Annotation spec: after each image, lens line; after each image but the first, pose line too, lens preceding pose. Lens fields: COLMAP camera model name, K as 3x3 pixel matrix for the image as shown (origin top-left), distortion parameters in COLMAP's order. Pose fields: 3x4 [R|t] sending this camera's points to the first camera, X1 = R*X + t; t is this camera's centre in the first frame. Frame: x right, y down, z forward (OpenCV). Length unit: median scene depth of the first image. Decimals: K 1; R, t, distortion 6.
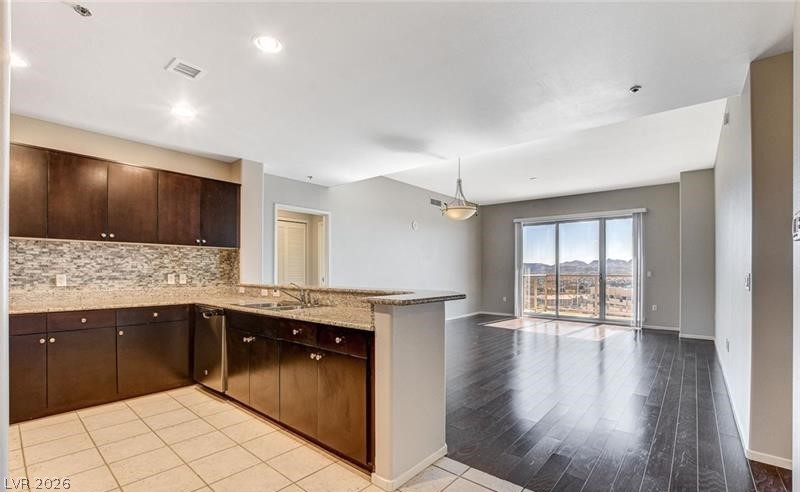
lens RADIAL K [[352.9, 0, 399.4], [0, 352.9, 270.8], [0, 0, 1]] dist [-0.026629, 0.000230]
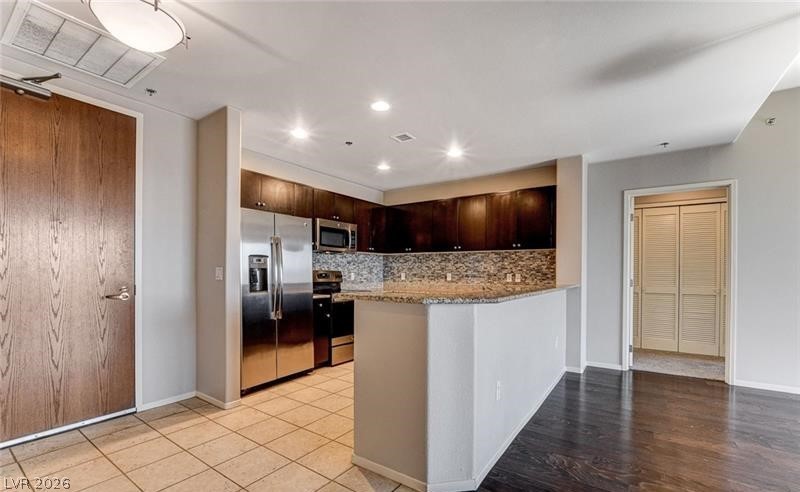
lens RADIAL K [[352.9, 0, 399.4], [0, 352.9, 270.8], [0, 0, 1]] dist [-0.026629, 0.000230]
pose [[0.099574, -0.005274, -0.995016, 0.579760], [-0.004361, 0.999974, -0.005737, 0.008098], [0.995021, 0.004910, 0.099549, 0.526213]]
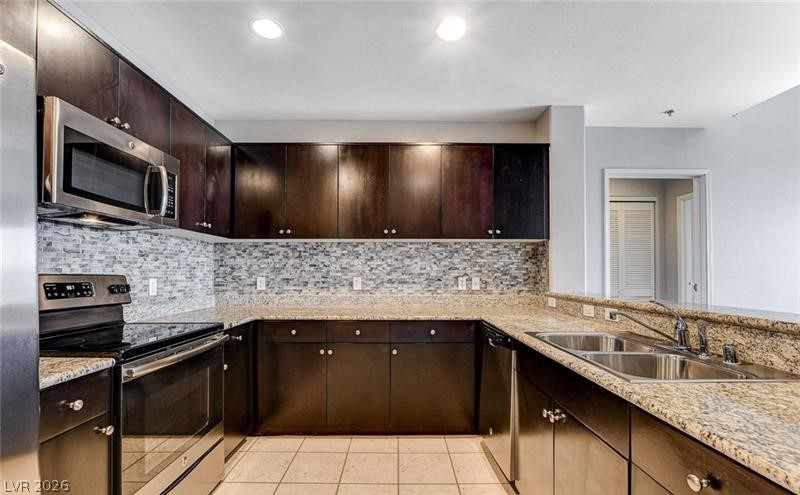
lens RADIAL K [[353.6, 0, 400.7], [0, 353.6, 268.3], [0, 0, 1]] dist [-0.011252, 0.000192]
pose [[0.650657, -0.012518, -0.759268, -0.150119], [0.002282, 0.999892, -0.014530, 0.000370], [0.759368, 0.007722, 0.650616, 0.404503]]
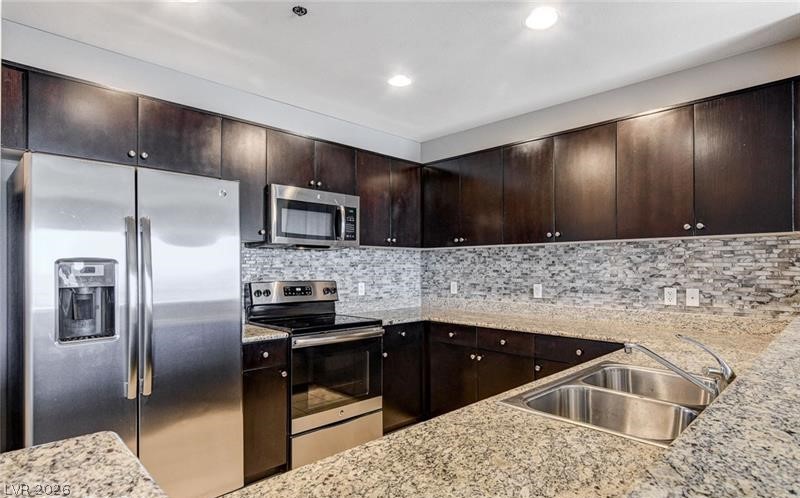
lens RADIAL K [[436.6, 0, 399.0], [0, 436.6, 262.9], [0, 0, 1]] dist [0.013234, 0.000759]
pose [[-0.089734, -0.015324, -0.995848, 0.116033], [0.001162, 0.999879, -0.015490, -0.022563], [0.995965, -0.002548, -0.089706, 0.662631]]
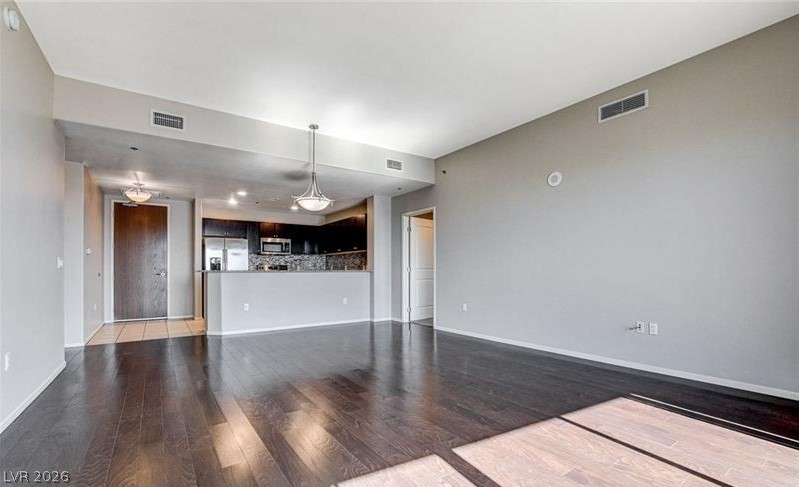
lens RADIAL K [[359.6, 0, 397.7], [0, 359.6, 263.3], [0, 0, 1]] dist [-0.003292, -0.000321]
pose [[-0.267103, -0.022533, -0.963404, 1.421886], [0.001712, 0.999714, -0.023857, 0.052357], [0.963666, -0.008021, -0.266988, 1.884022]]
